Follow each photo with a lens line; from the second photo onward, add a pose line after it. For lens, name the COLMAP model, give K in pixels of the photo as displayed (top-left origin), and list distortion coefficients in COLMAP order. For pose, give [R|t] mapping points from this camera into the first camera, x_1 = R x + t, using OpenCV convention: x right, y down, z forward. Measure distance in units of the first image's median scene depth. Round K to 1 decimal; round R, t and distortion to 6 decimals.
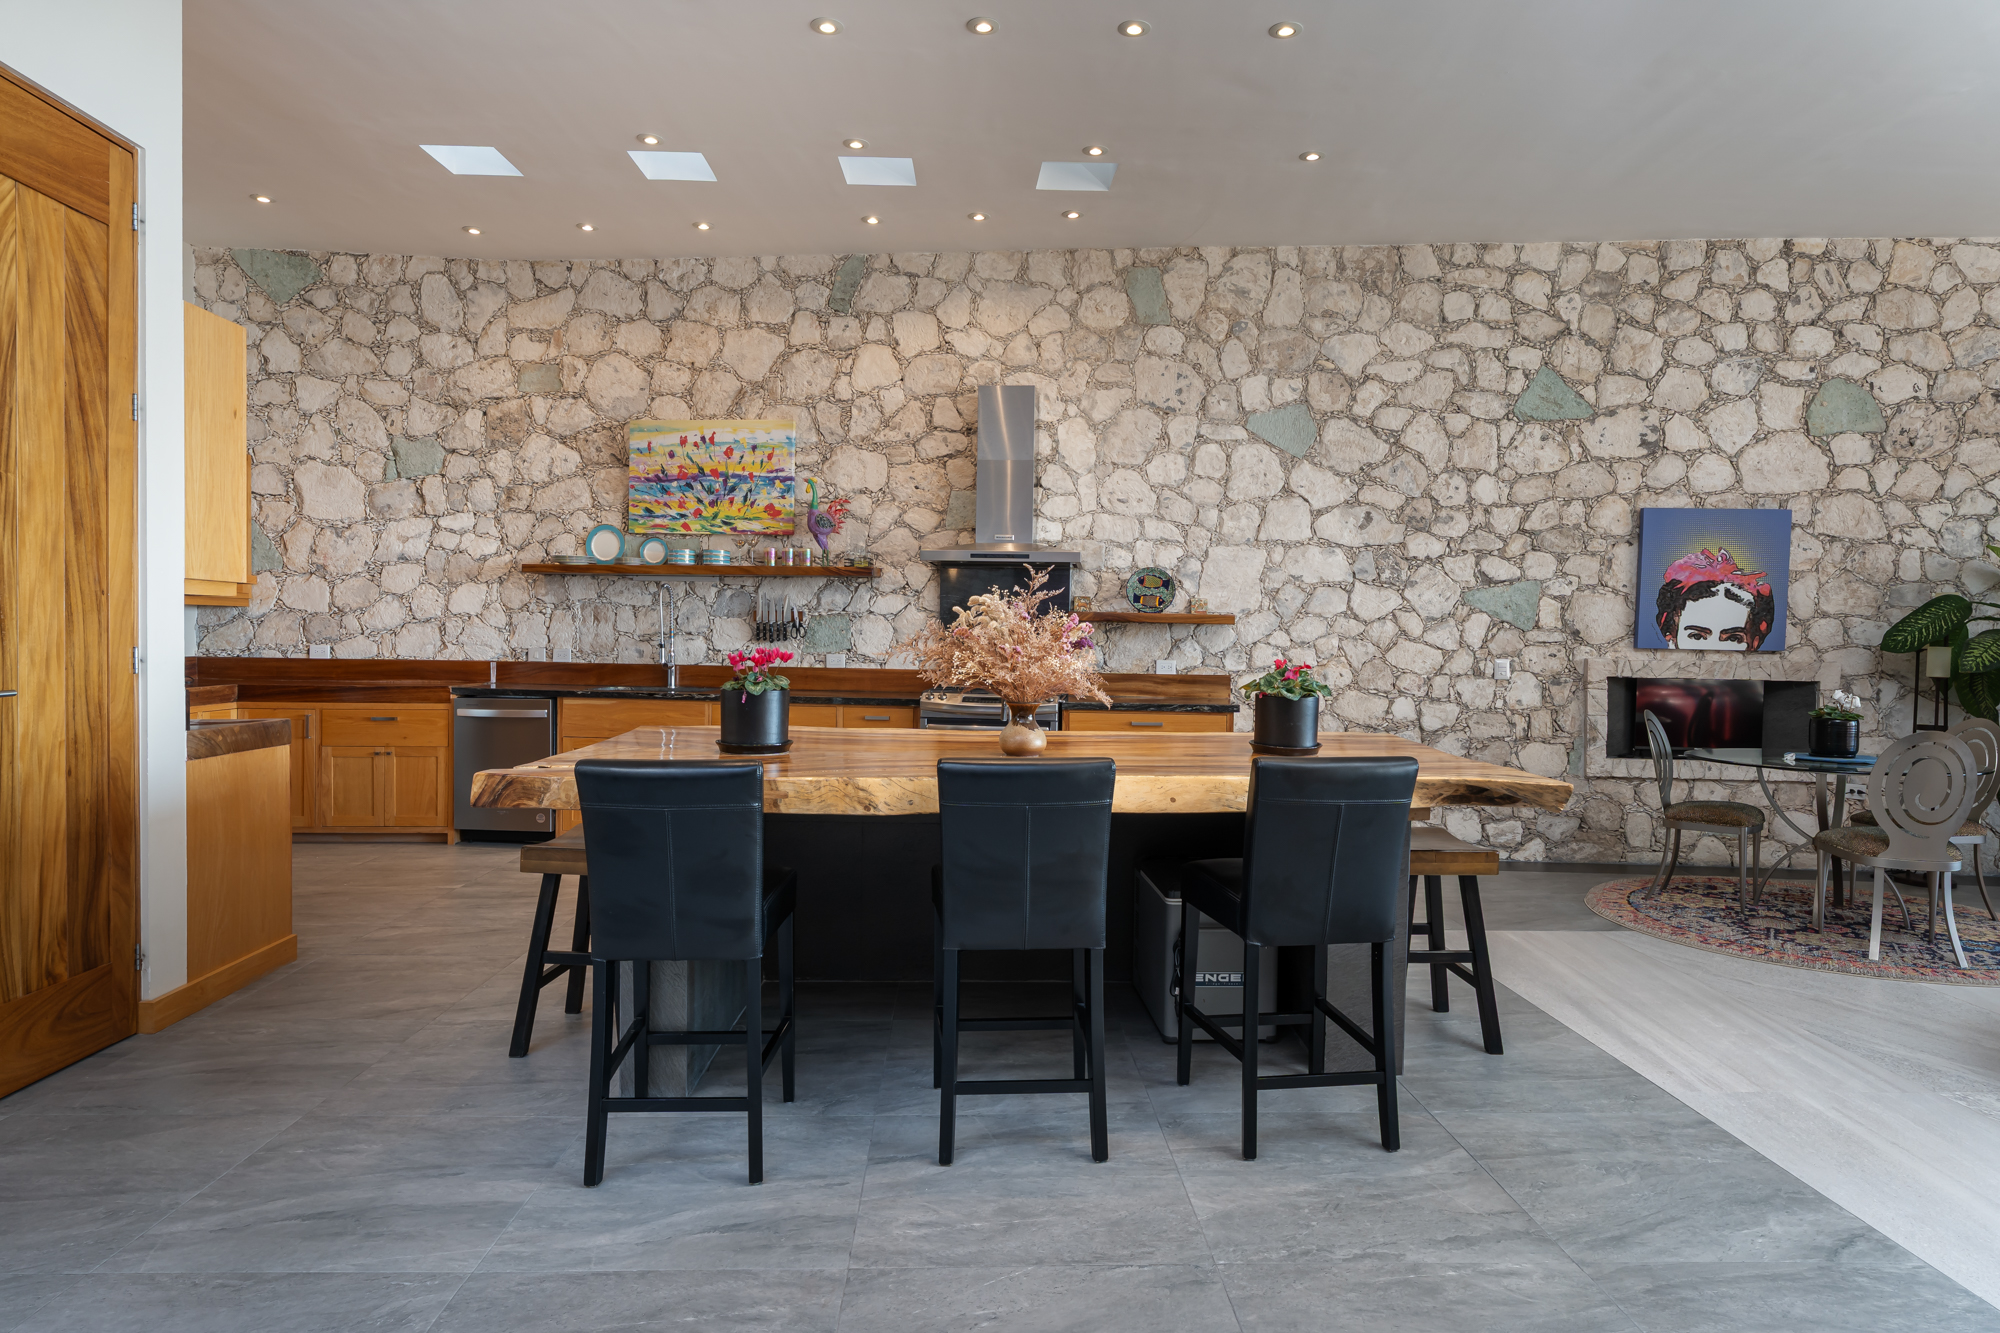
lens RADIAL K [[1154.6, 0, 1004.5], [0, 1154.6, 666.8], [0, 0, 1]] dist [-0.016921, 0.012107]
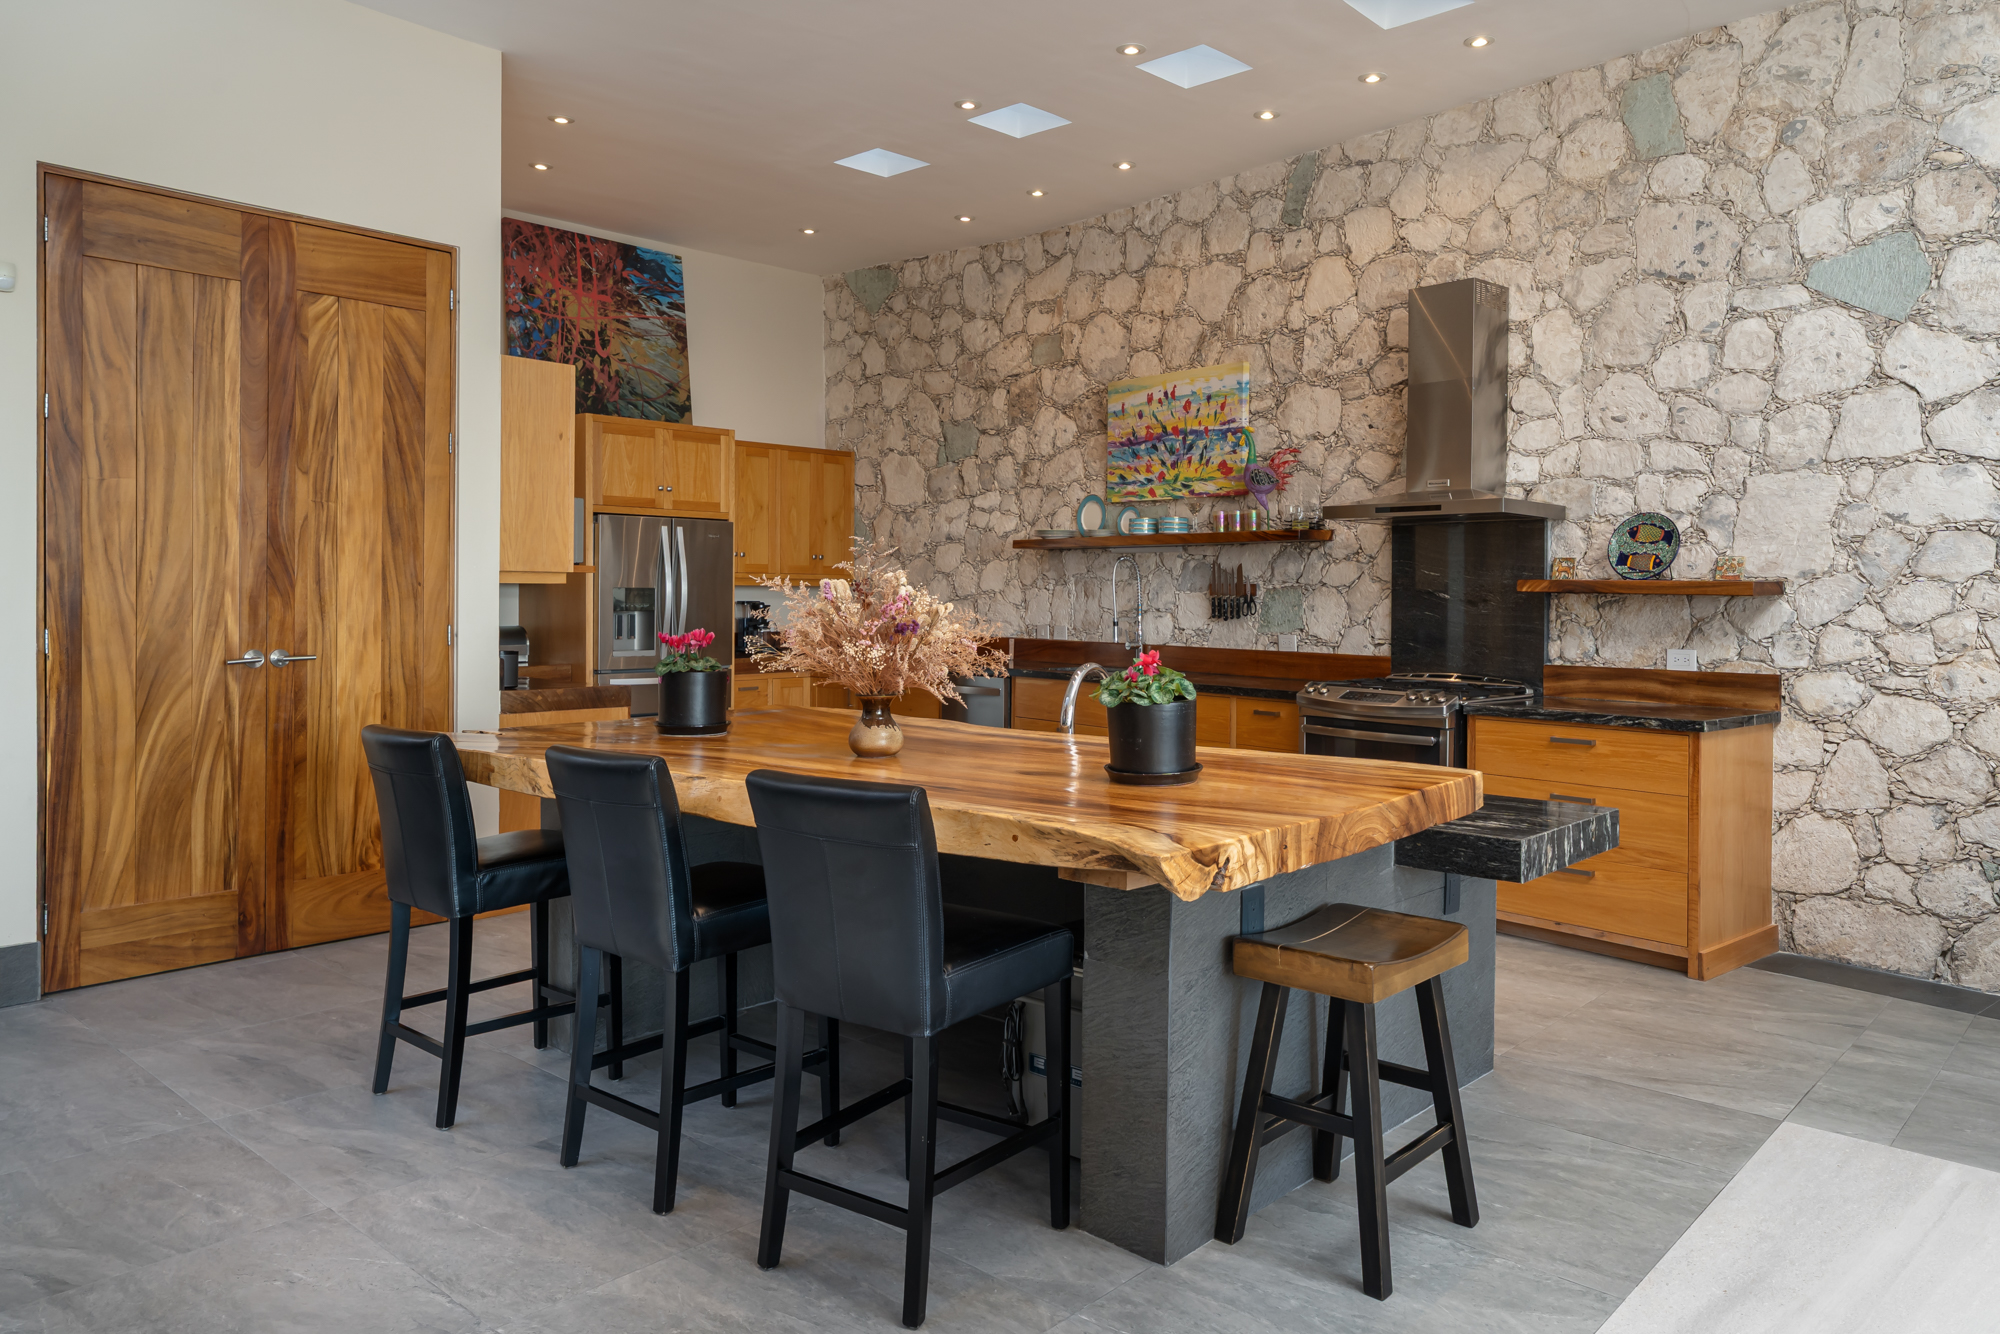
lens RADIAL K [[1363.8, 0, 1054.5], [0, 1363.8, 599.8], [0, 0, 1]] dist [-0.012173, 0.023291]
pose [[0.727619, -0.006301, -0.685953, 0.428271], [-0.015872, 0.999535, -0.026017, -0.008454], [0.685798, 0.029818, 0.727181, 0.179568]]
